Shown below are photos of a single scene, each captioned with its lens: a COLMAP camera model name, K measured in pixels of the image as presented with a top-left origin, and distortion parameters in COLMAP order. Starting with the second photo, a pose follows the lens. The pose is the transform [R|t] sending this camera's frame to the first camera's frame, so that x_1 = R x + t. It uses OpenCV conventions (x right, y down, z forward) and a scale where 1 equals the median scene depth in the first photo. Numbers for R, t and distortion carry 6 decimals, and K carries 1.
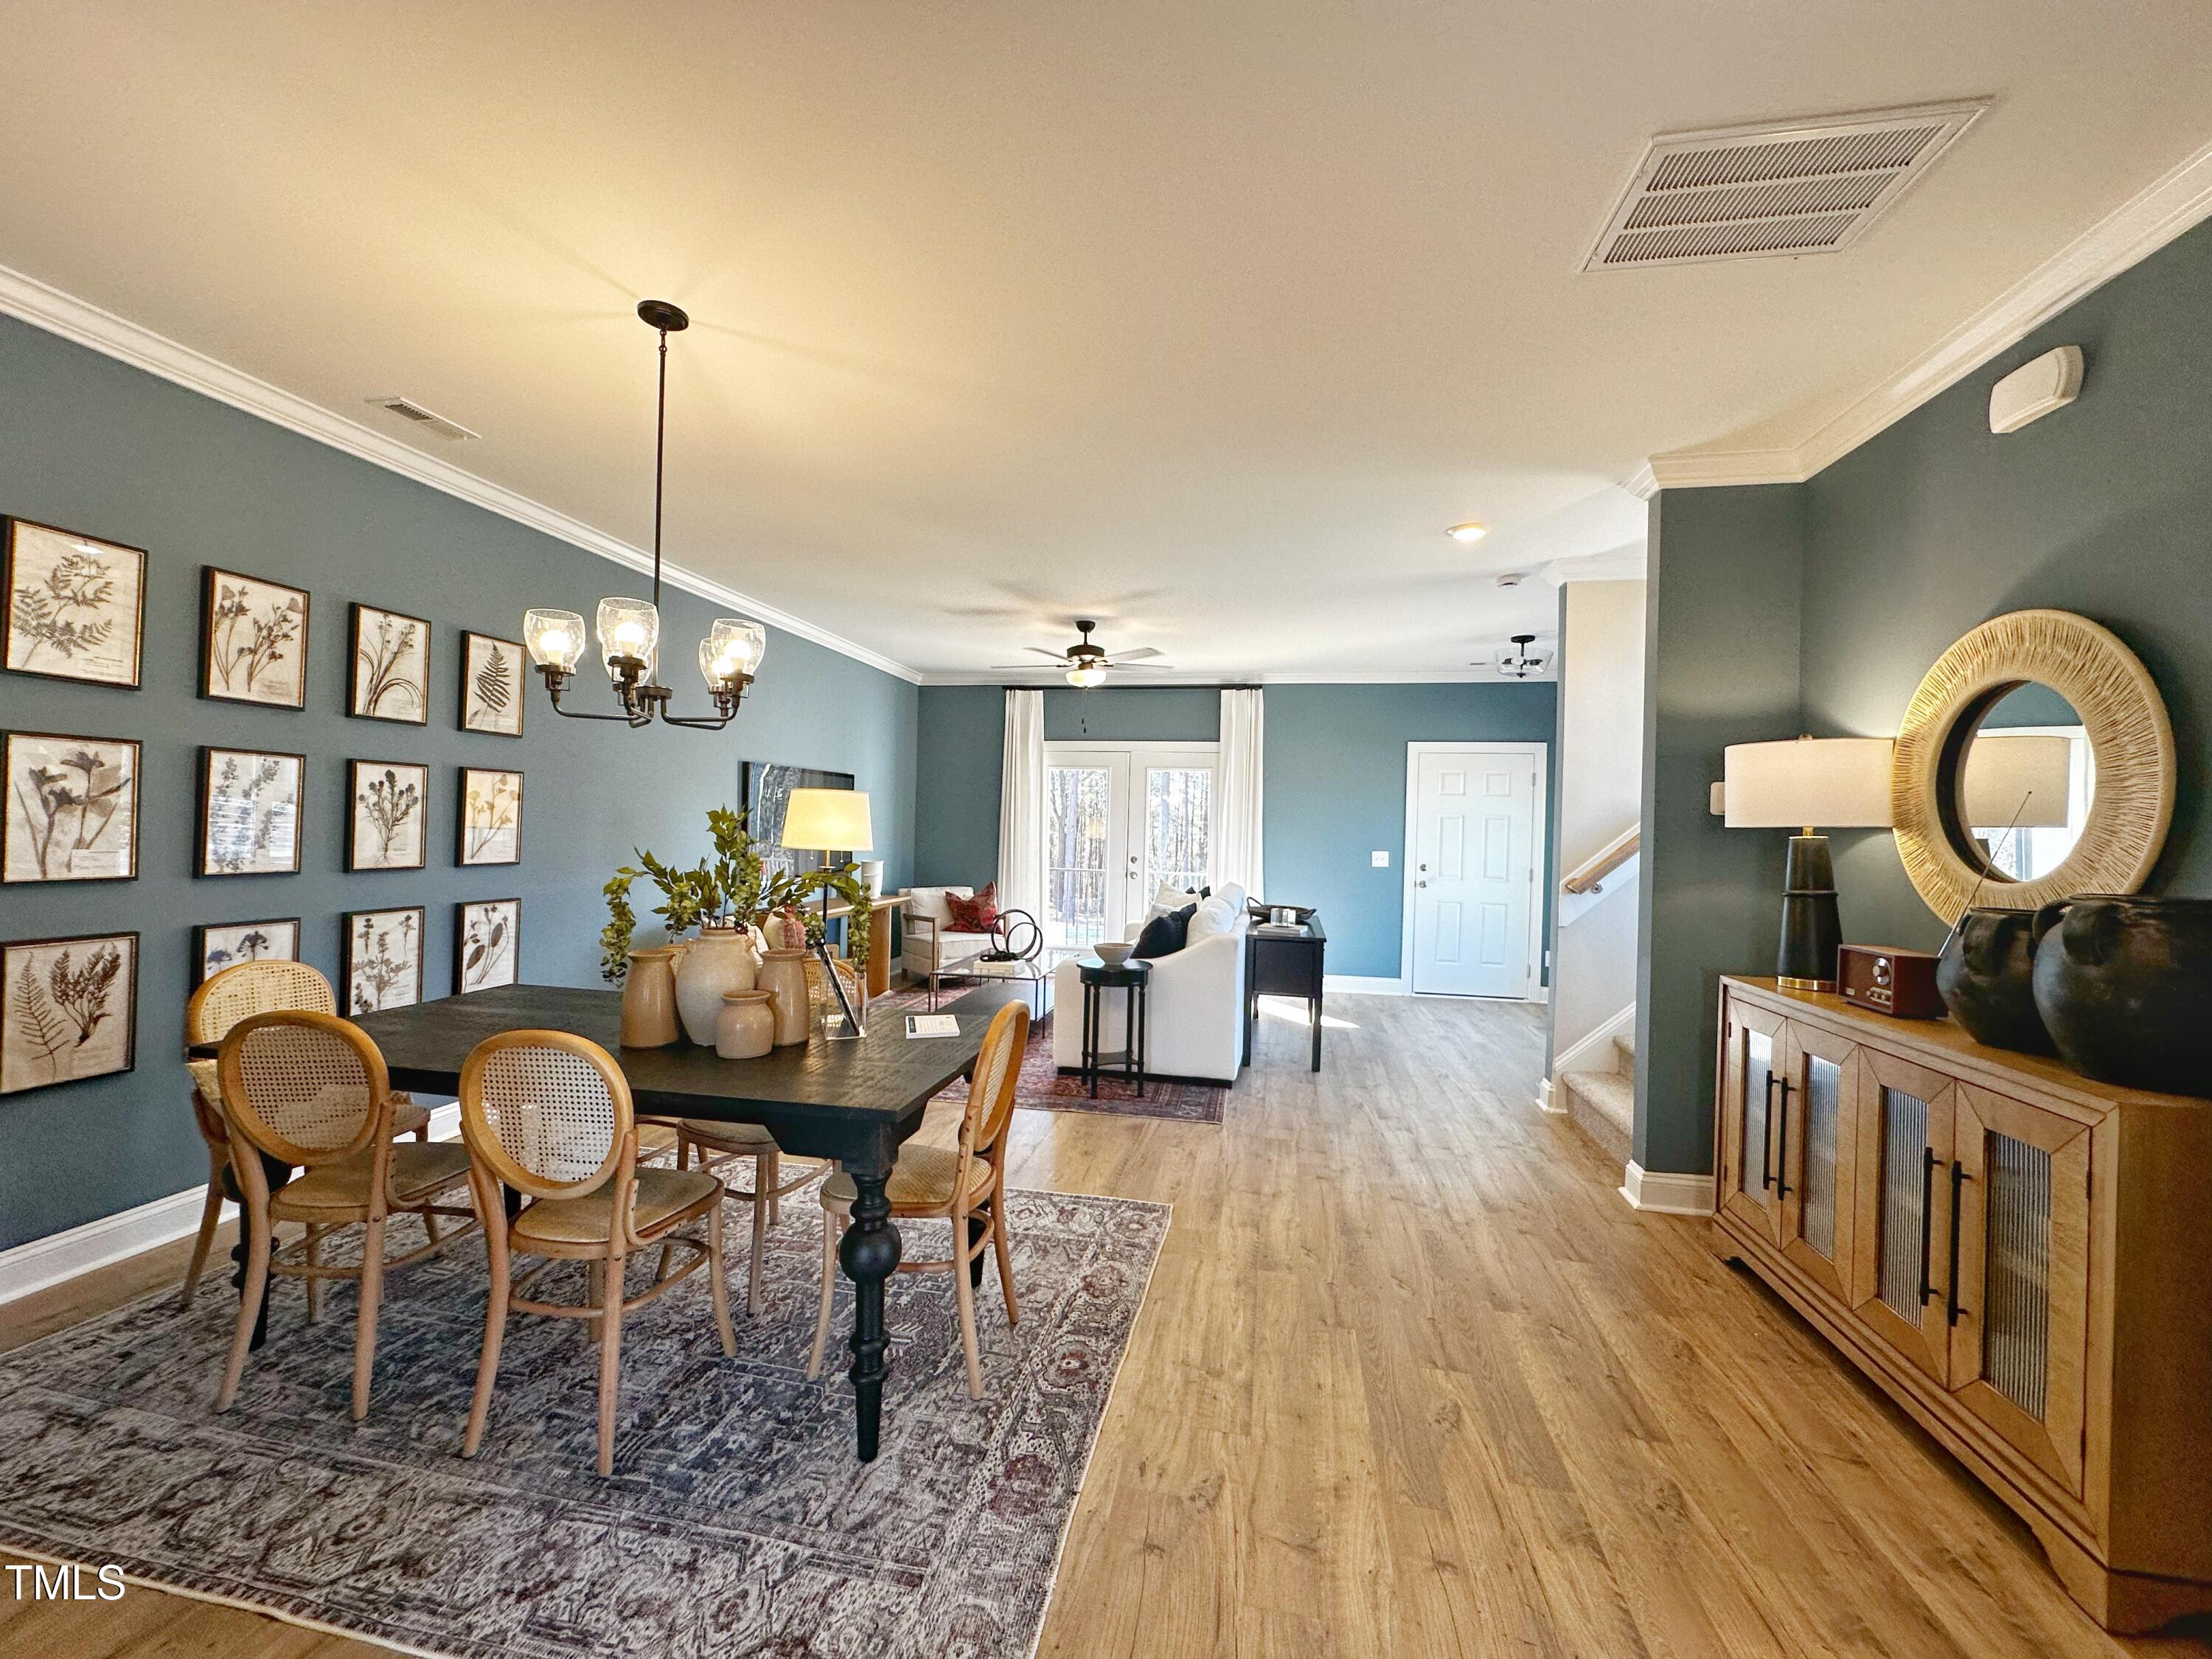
lens RADIAL K [[880.1, 0, 1106.0], [0, 880.1, 829.5], [0, 0, 1]] dist [-0.000744, -0.000234]
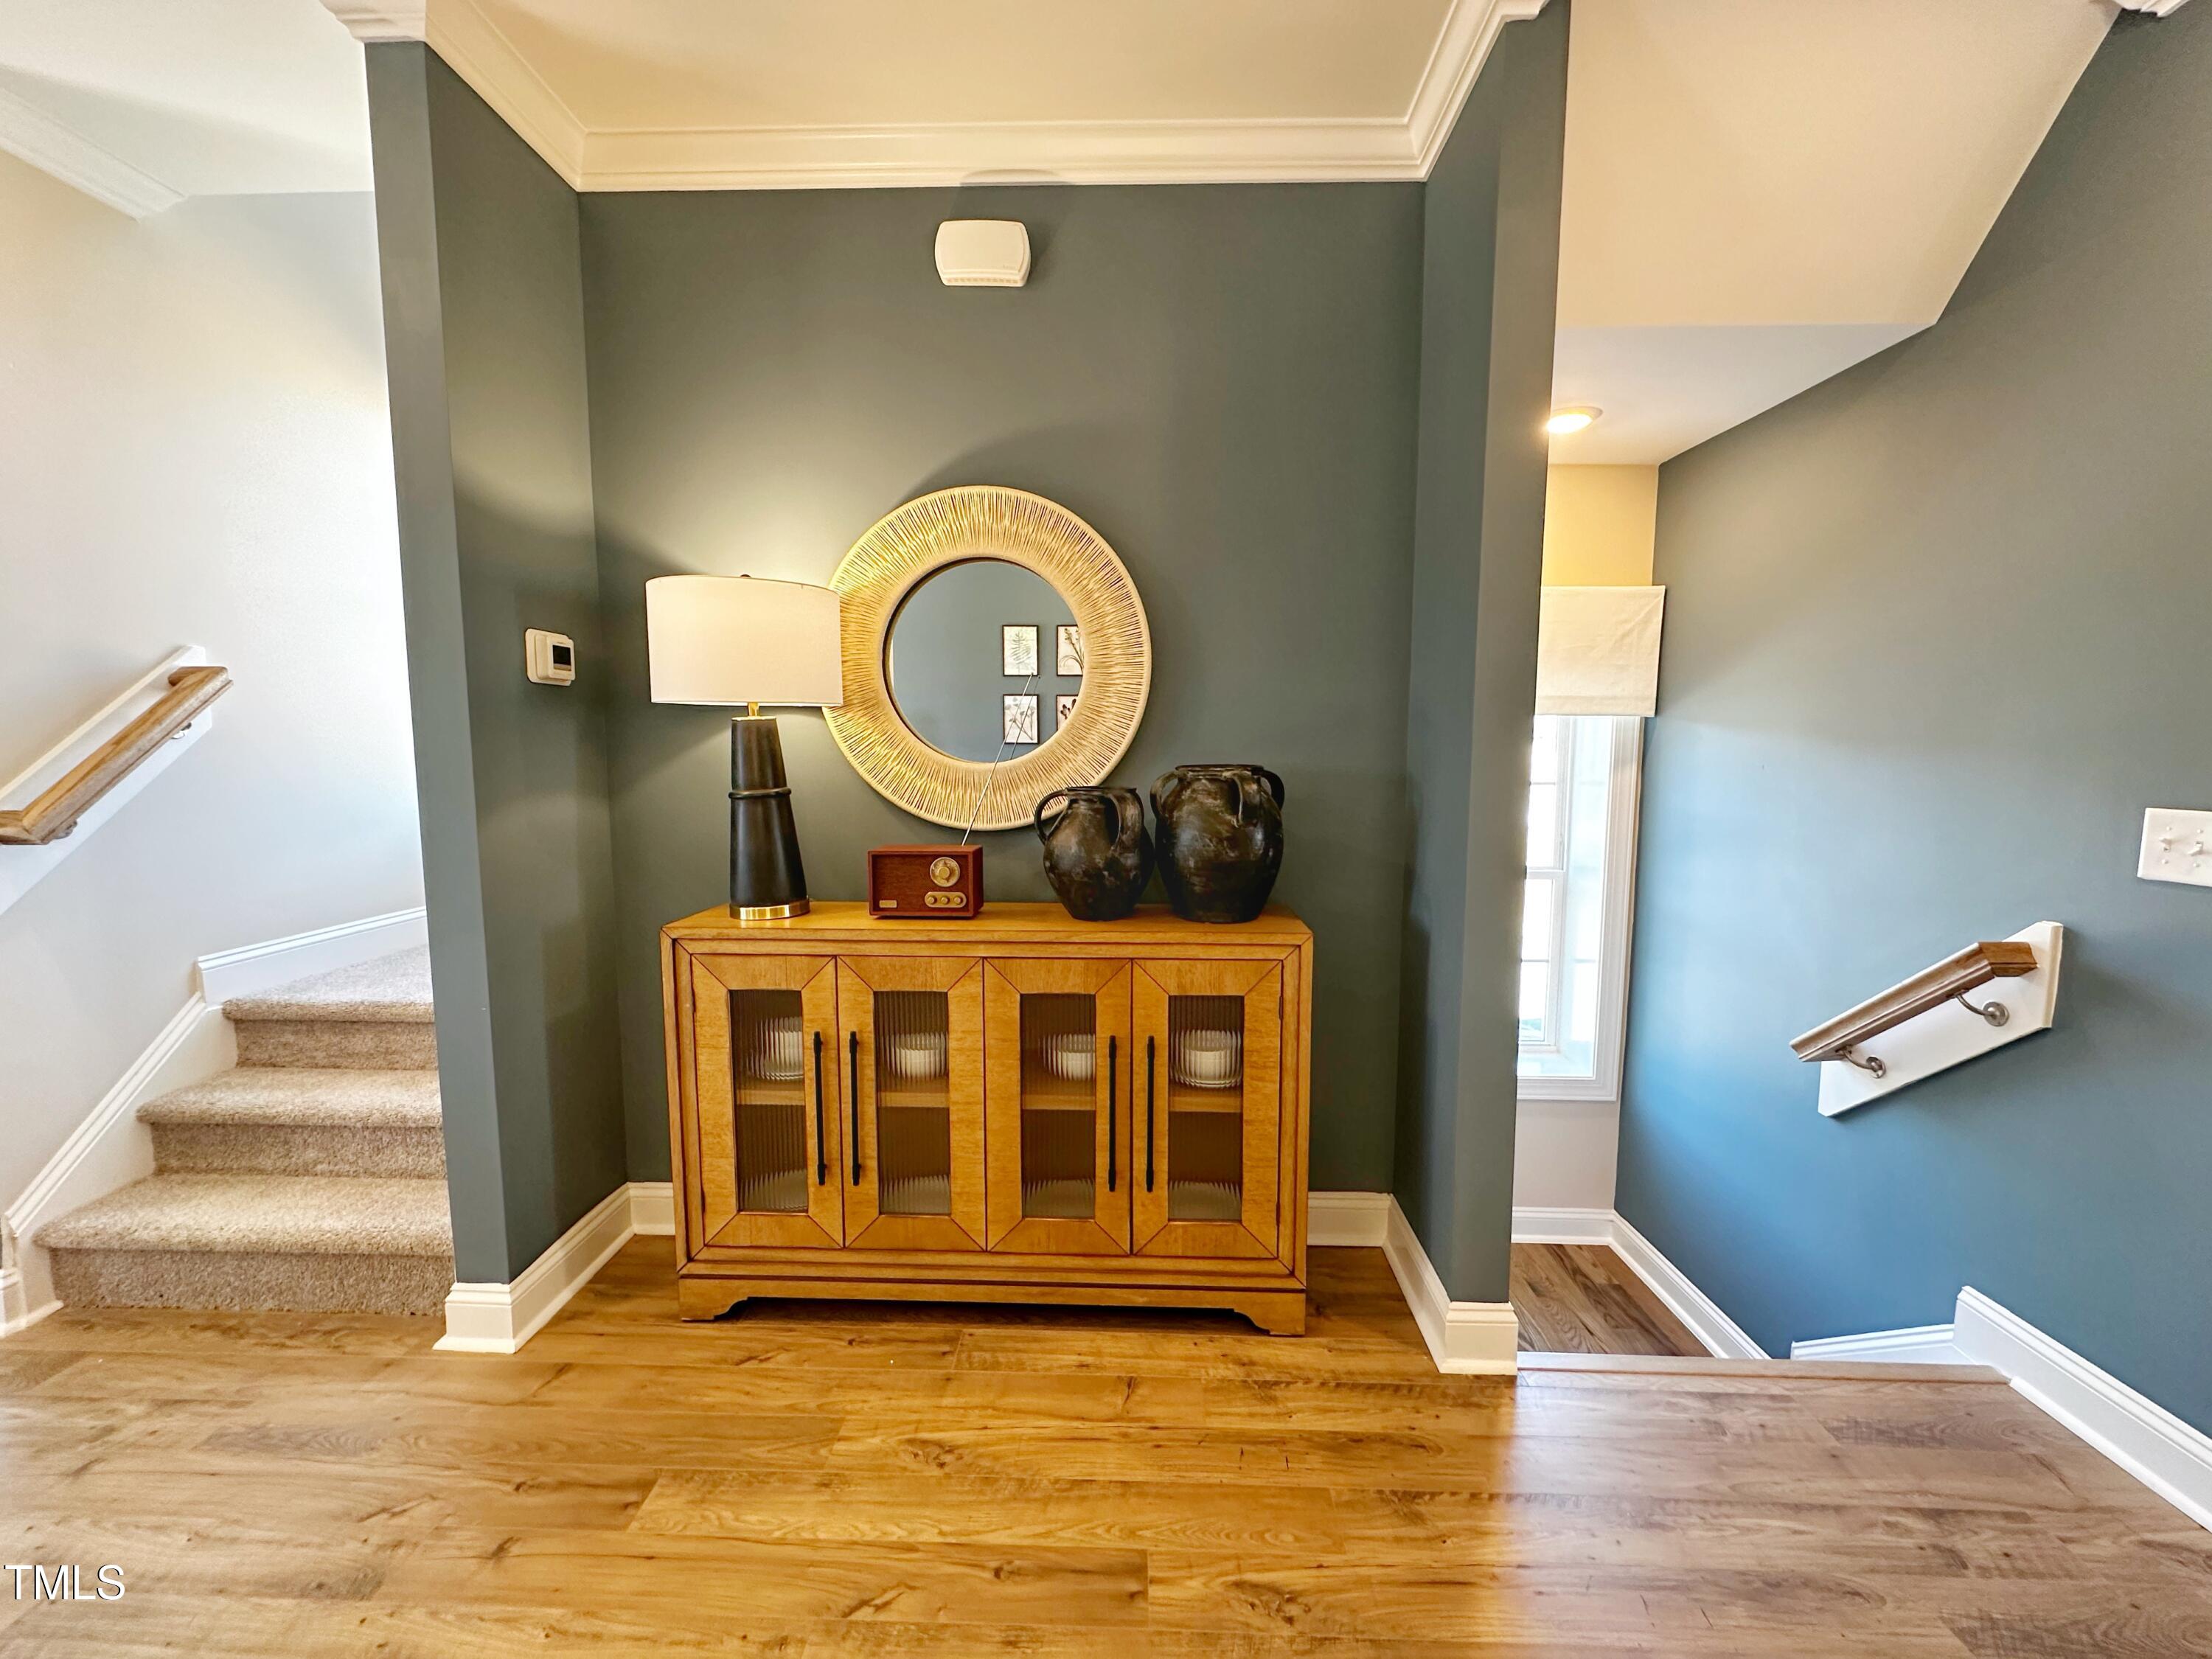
lens RADIAL K [[880.1, 0, 1106.0], [0, 880.1, 829.5], [0, 0, 1]] dist [-0.000744, -0.000234]
pose [[-0.155751, -0.122746, 0.980140, 0.005579], [-0.004569, 0.992328, 0.123546, 0.010573], [-0.987786, 0.014764, -0.155117, 1.010815]]
